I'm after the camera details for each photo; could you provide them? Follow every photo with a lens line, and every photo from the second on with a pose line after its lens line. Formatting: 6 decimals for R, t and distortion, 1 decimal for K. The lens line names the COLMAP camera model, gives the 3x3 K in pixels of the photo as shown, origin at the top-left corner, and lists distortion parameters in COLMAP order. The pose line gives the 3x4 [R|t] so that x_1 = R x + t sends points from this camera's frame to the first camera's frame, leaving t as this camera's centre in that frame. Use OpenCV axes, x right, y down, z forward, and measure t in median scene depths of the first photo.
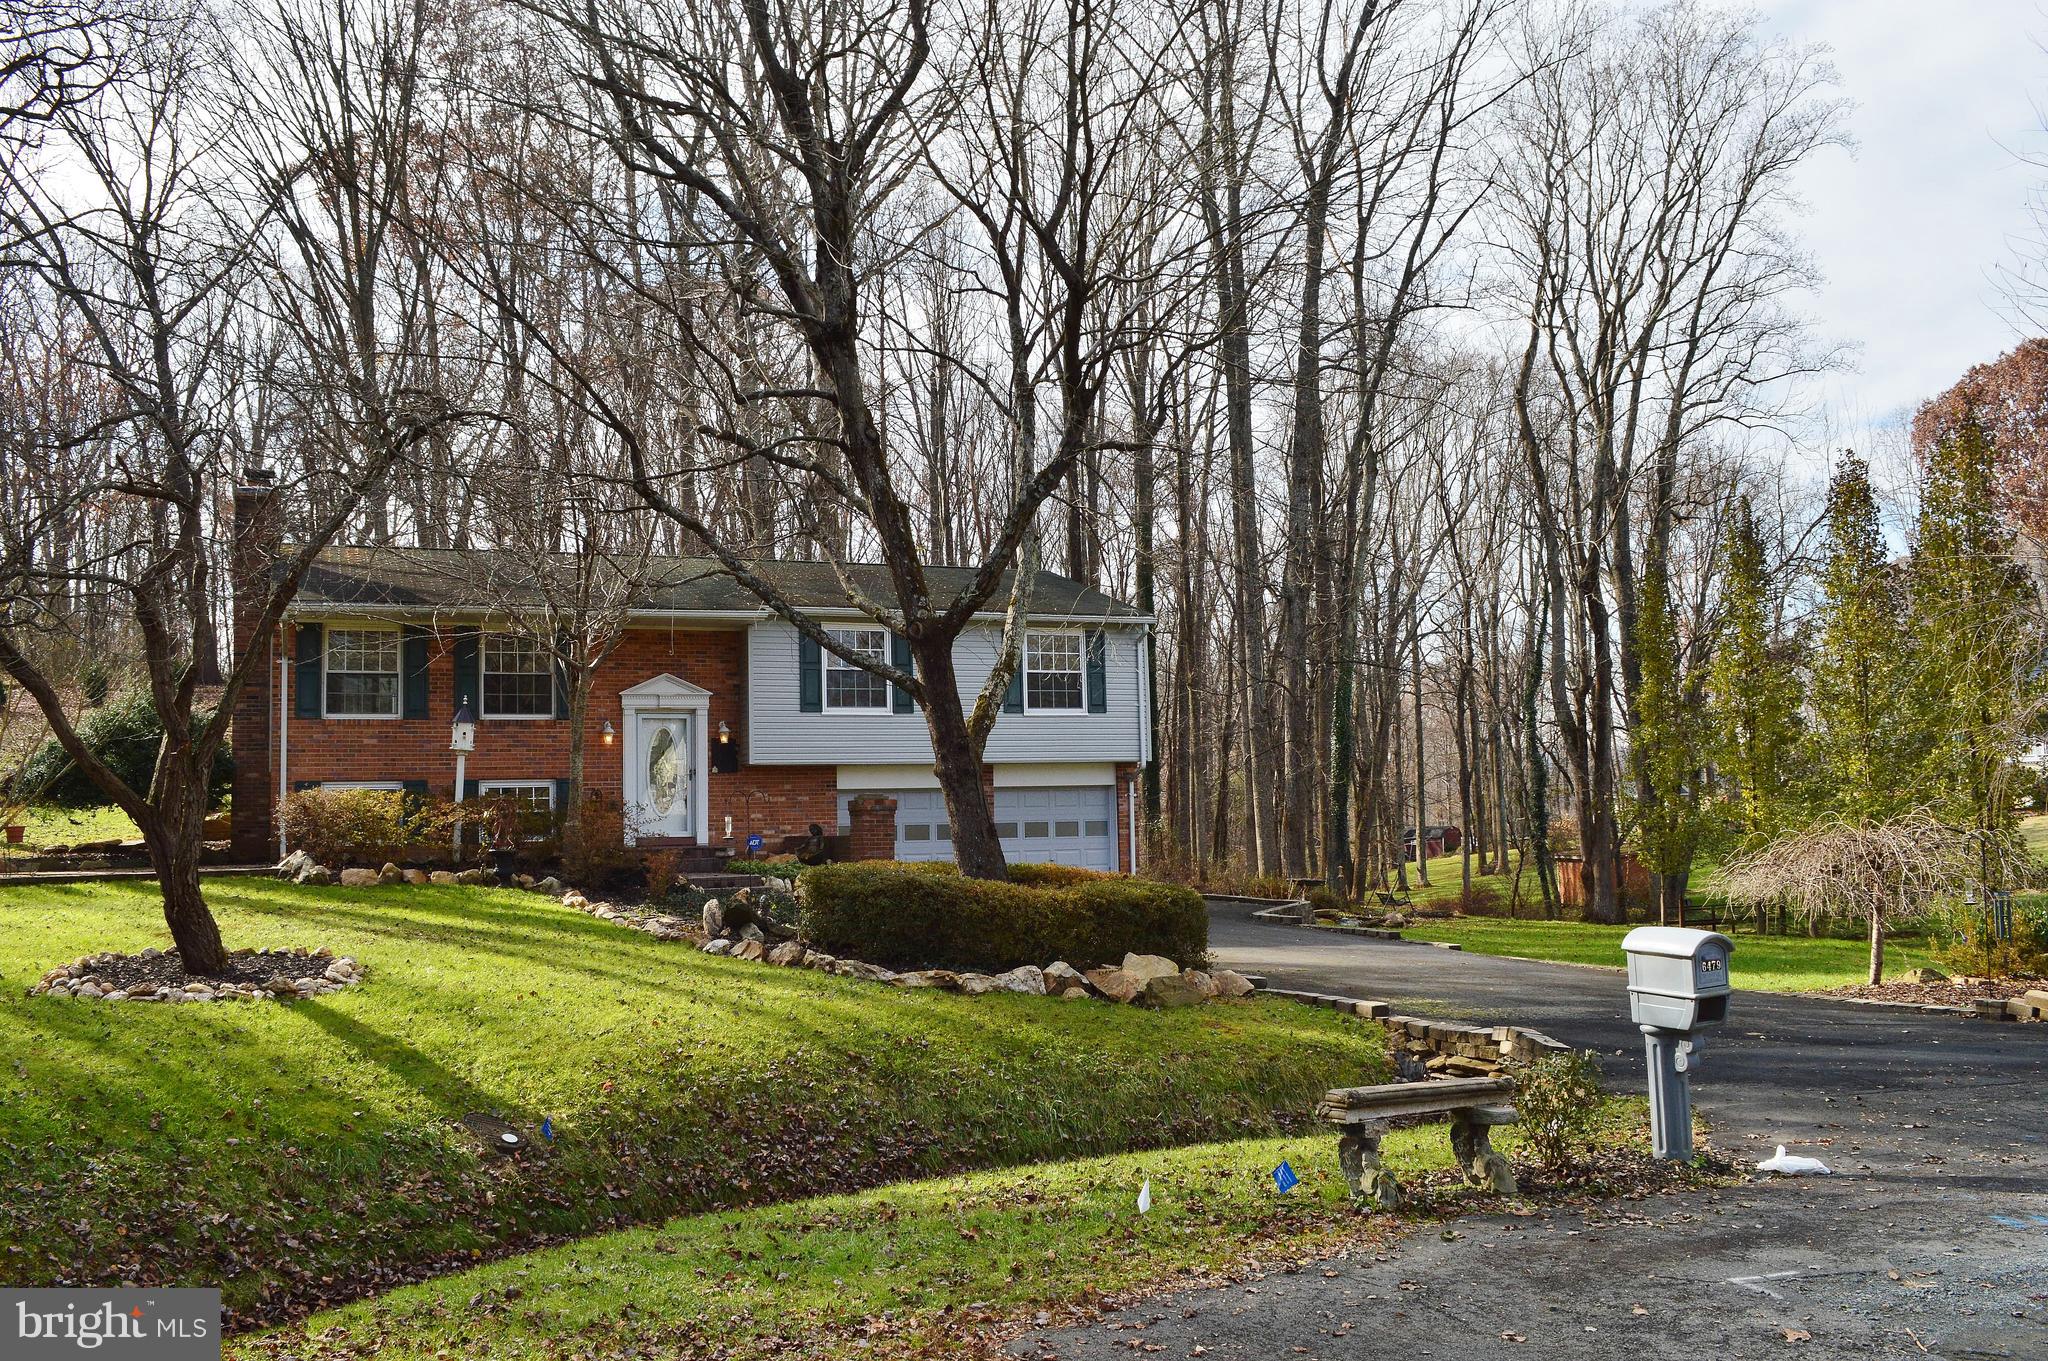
lens RADIAL K [[1631.3, 0, 1024.0], [0, 1631.3, 680.5], [0, 0, 1]] dist [-0.079737, 0.007891]
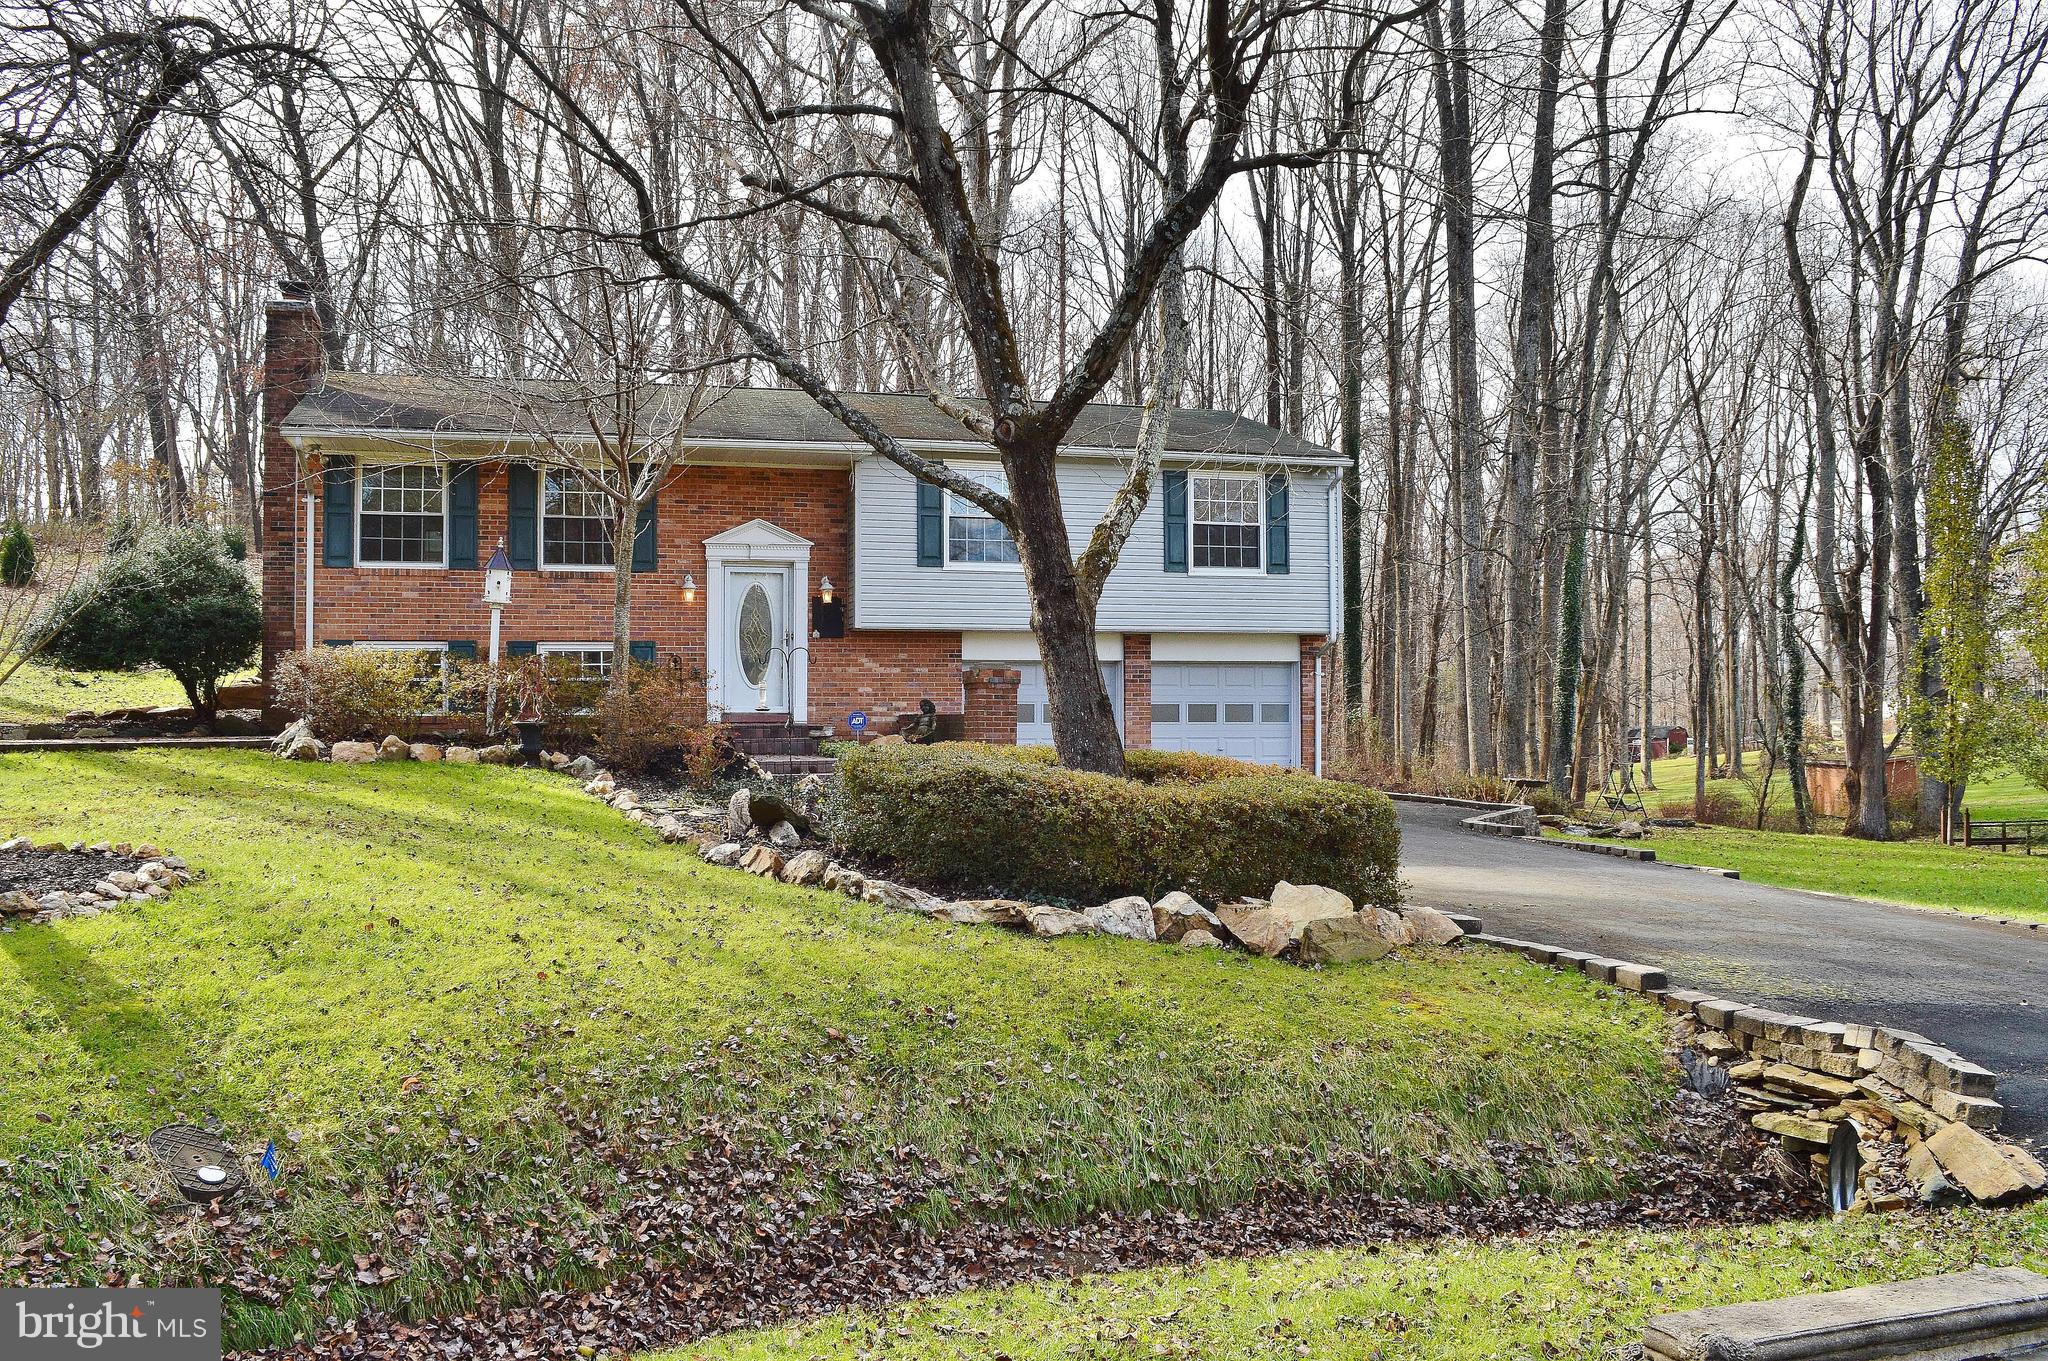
lens RADIAL K [[1631.3, 0, 1024.0], [0, 1631.3, 680.5], [0, 0, 1]] dist [-0.079737, 0.007891]
pose [[0.991938, 0.017381, -0.125528, 0.023423], [-0.008880, 0.997648, 0.067970, 0.020307], [0.126414, -0.066307, 0.989759, 0.173736]]
